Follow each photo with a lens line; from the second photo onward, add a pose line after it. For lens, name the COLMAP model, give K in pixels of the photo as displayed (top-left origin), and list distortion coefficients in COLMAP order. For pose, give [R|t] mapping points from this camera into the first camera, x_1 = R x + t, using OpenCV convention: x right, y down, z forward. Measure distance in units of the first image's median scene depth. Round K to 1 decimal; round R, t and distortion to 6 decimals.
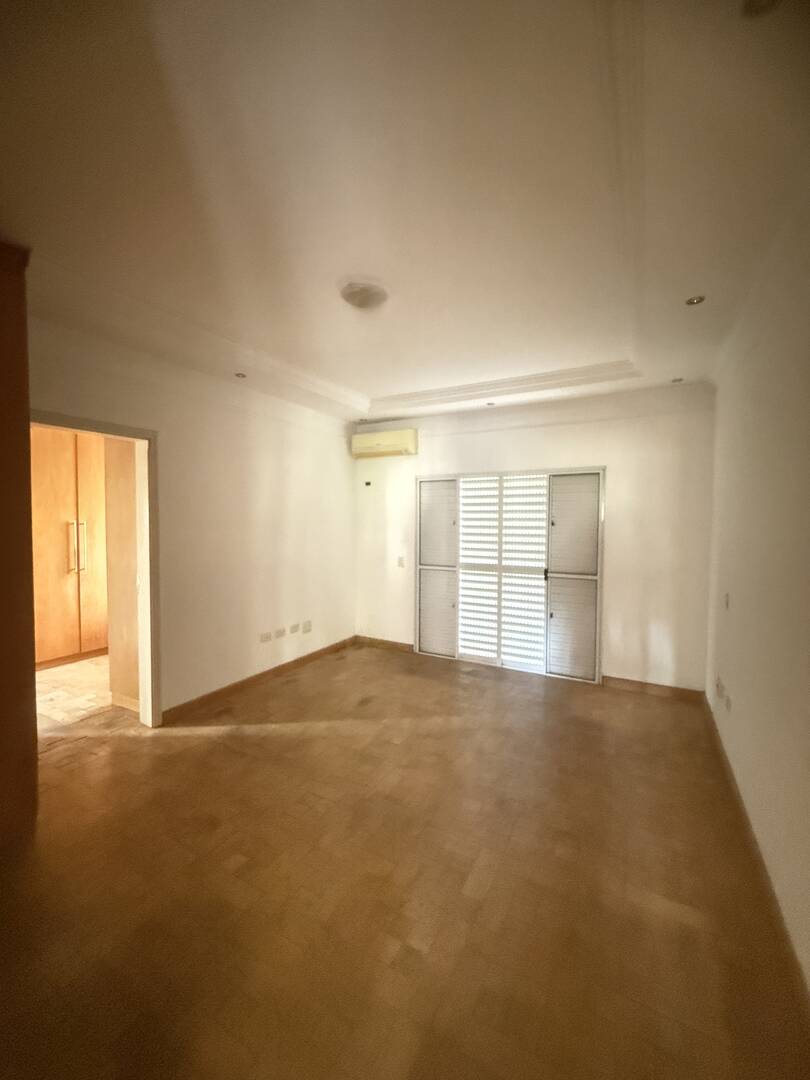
lens RADIAL K [[431.8, 0, 411.0], [0, 431.8, 528.8], [0, 0, 1]] dist [0.014001, -0.000138]
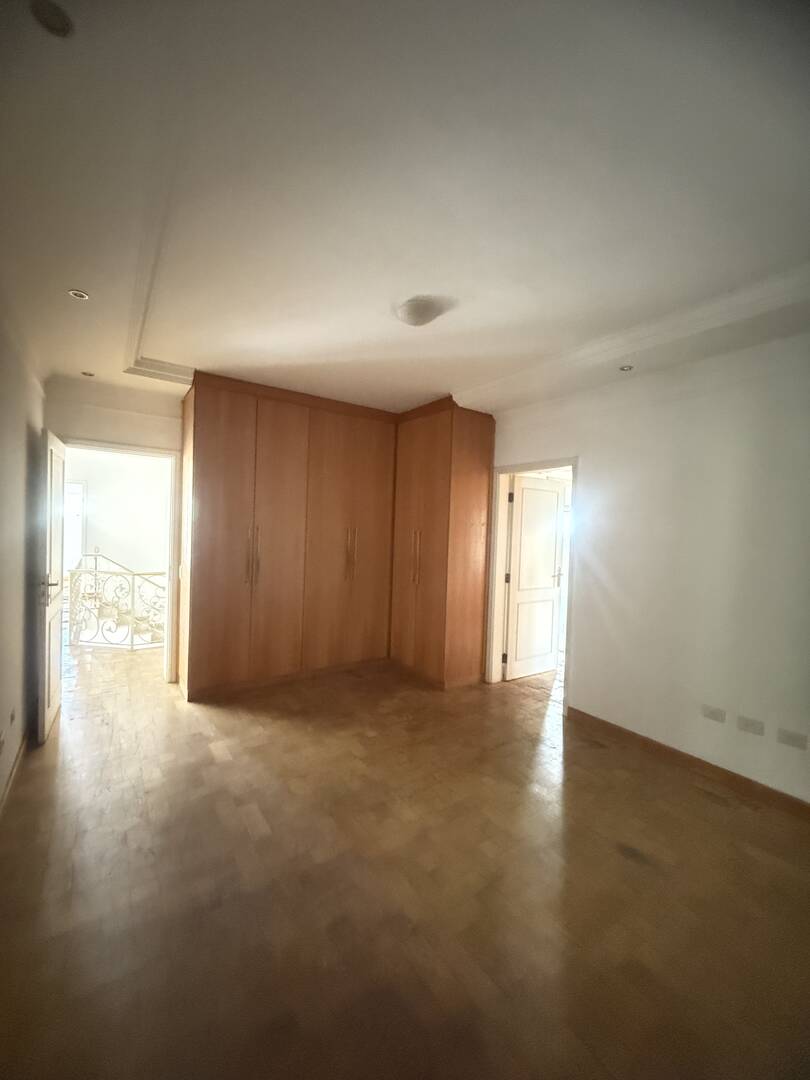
lens RADIAL K [[431.8, 0, 407.3], [0, 431.8, 542.5], [0, 0, 1]] dist [0.014001, -0.000138]
pose [[-0.441972, 0.007434, -0.896998, 0.423544], [-0.049548, 0.998237, 0.032687, -0.012761], [0.895659, 0.058891, -0.440824, 0.752475]]
